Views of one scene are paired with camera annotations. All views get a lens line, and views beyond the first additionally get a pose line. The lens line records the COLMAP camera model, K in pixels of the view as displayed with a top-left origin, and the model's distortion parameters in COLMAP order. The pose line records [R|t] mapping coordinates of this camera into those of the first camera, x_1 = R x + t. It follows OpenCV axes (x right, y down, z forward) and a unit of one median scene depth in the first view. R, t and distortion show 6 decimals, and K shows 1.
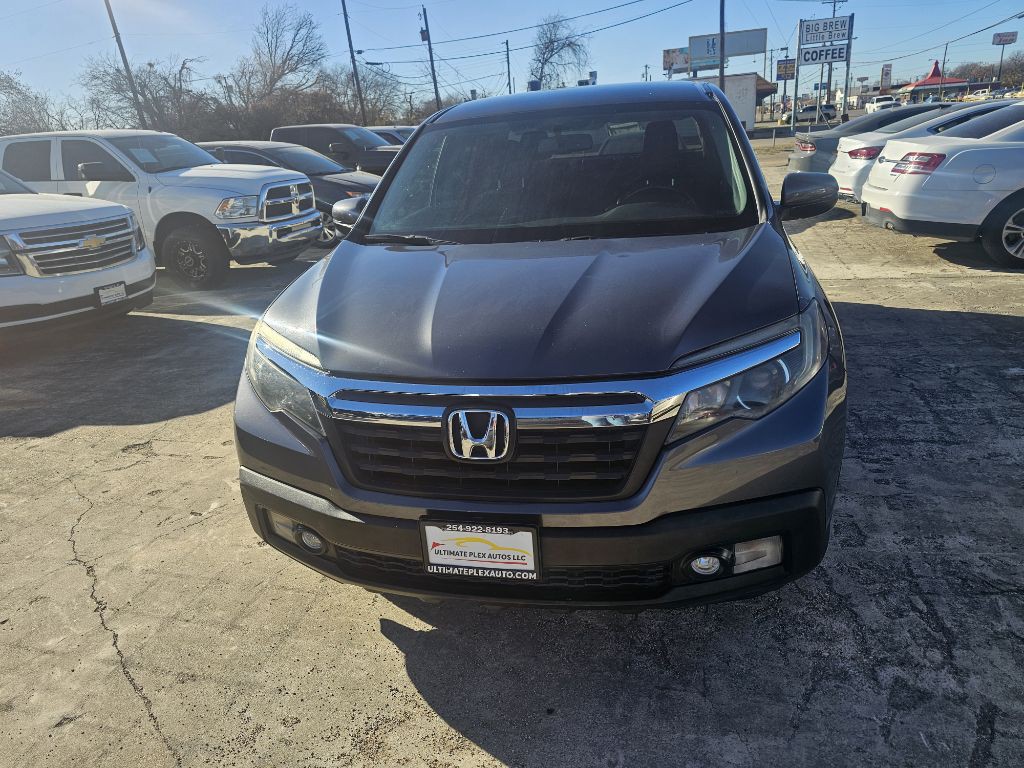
lens RADIAL K [[684.8, 0, 512.1], [0, 684.8, 382.7], [0, 0, 1]] dist [0.036680, -0.025535]
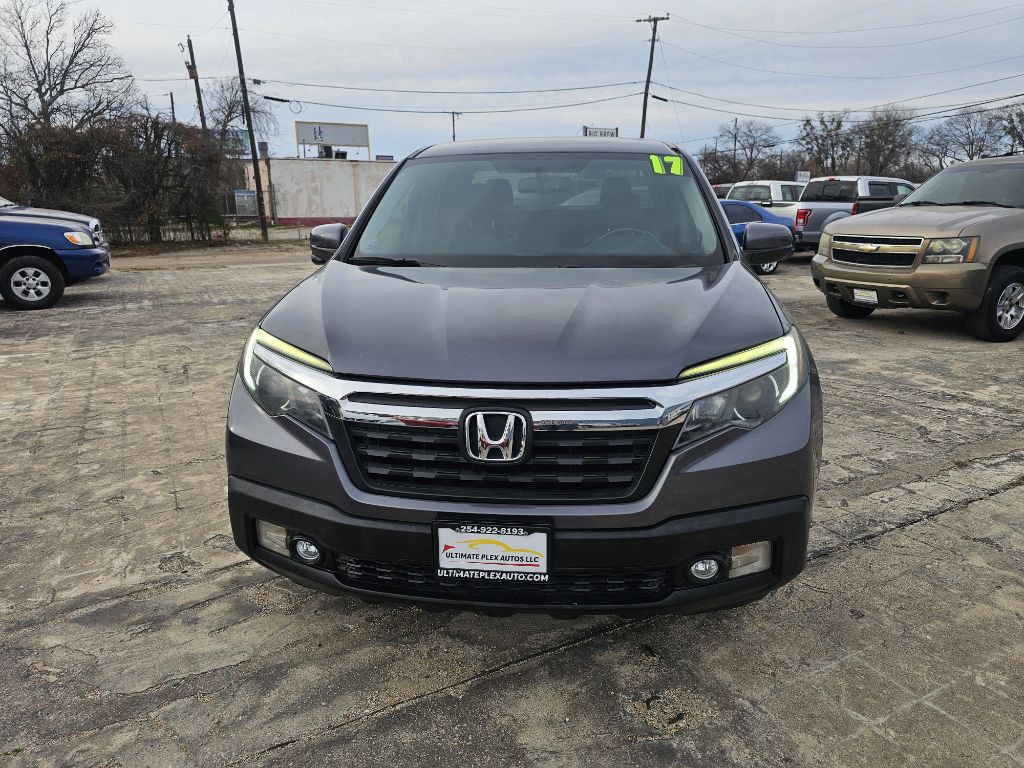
lens RADIAL K [[684.8, 0, 517.1], [0, 684.8, 381.1], [0, 0, 1]] dist [0.036680, -0.025535]
pose [[0.992170, 0.032877, 0.120492, -0.106519], [-0.022332, 0.995884, -0.087841, 0.061437], [-0.122884, 0.084462, 0.988820, -0.017398]]
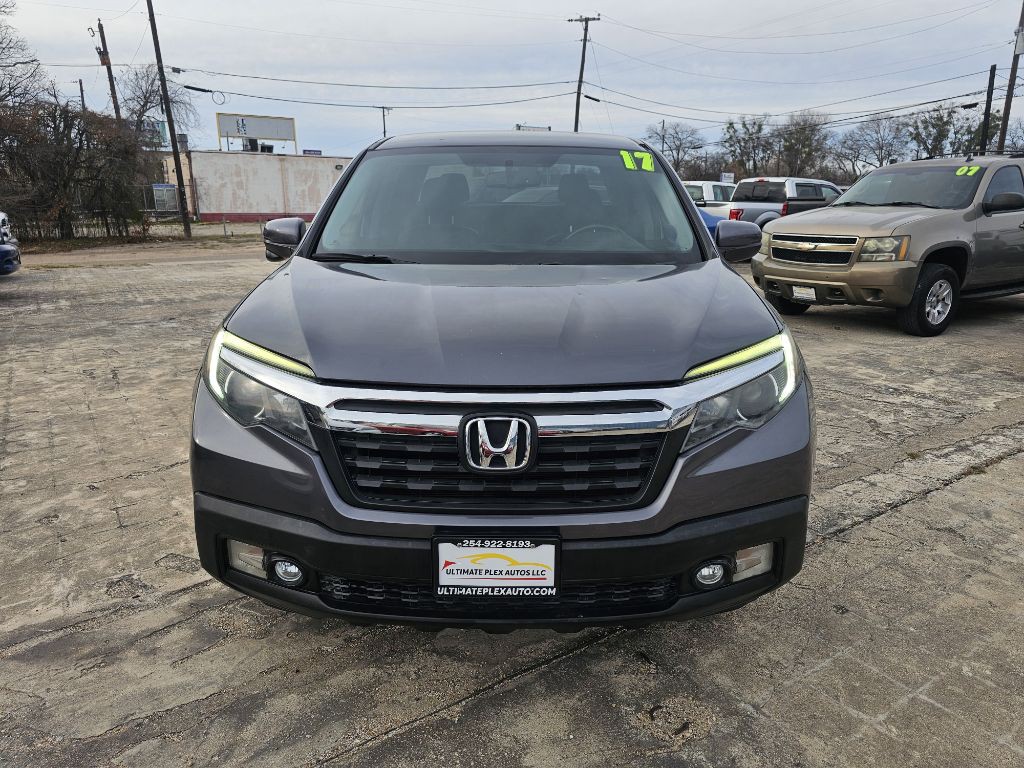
lens RADIAL K [[684.8, 0, 517.3], [0, 684.8, 383.0], [0, 0, 1]] dist [0.036680, -0.025535]
pose [[0.976764, 0.016492, 0.213684, -0.171018], [0.001470, 0.996496, -0.083627, 0.052930], [-0.214314, 0.081998, 0.973317, 0.036950]]
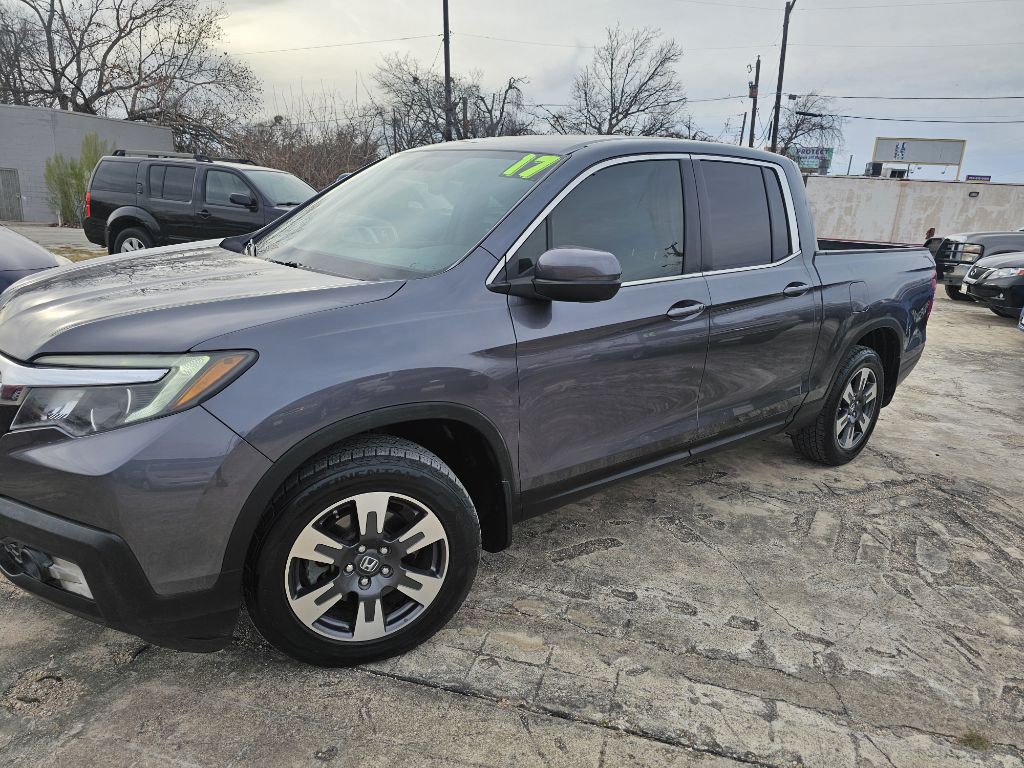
lens RADIAL K [[684.8, 0, 518.3], [0, 684.8, 398.2], [0, 0, 1]] dist [0.036680, -0.025535]
pose [[0.786394, 0.275897, -0.552690, 1.031149], [-0.308451, 0.950572, 0.035637, -0.169500], [0.535203, 0.142453, 0.832625, 0.387816]]
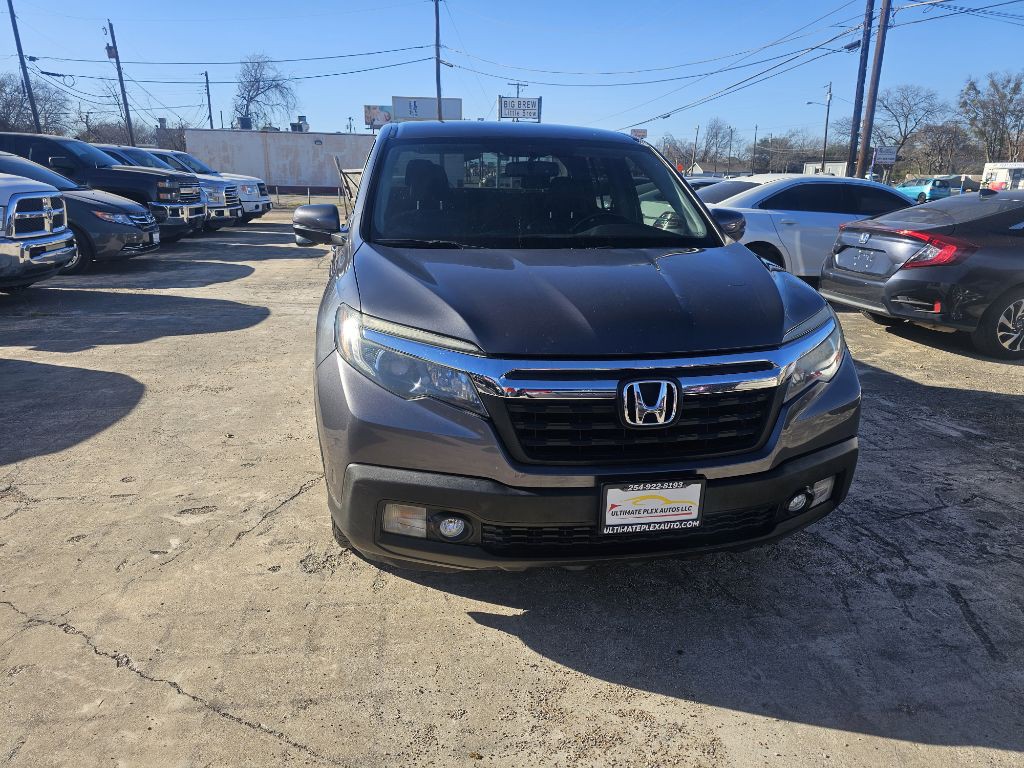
lens RADIAL K [[684.8, 0, 509.8], [0, 684.8, 379.9], [0, 0, 1]] dist [0.036680, -0.025535]
pose [[0.916850, -0.027990, 0.398248, -0.533383], [0.055646, 0.996761, -0.058054, 0.067747], [-0.395334, 0.075387, 0.915439, 0.034429]]
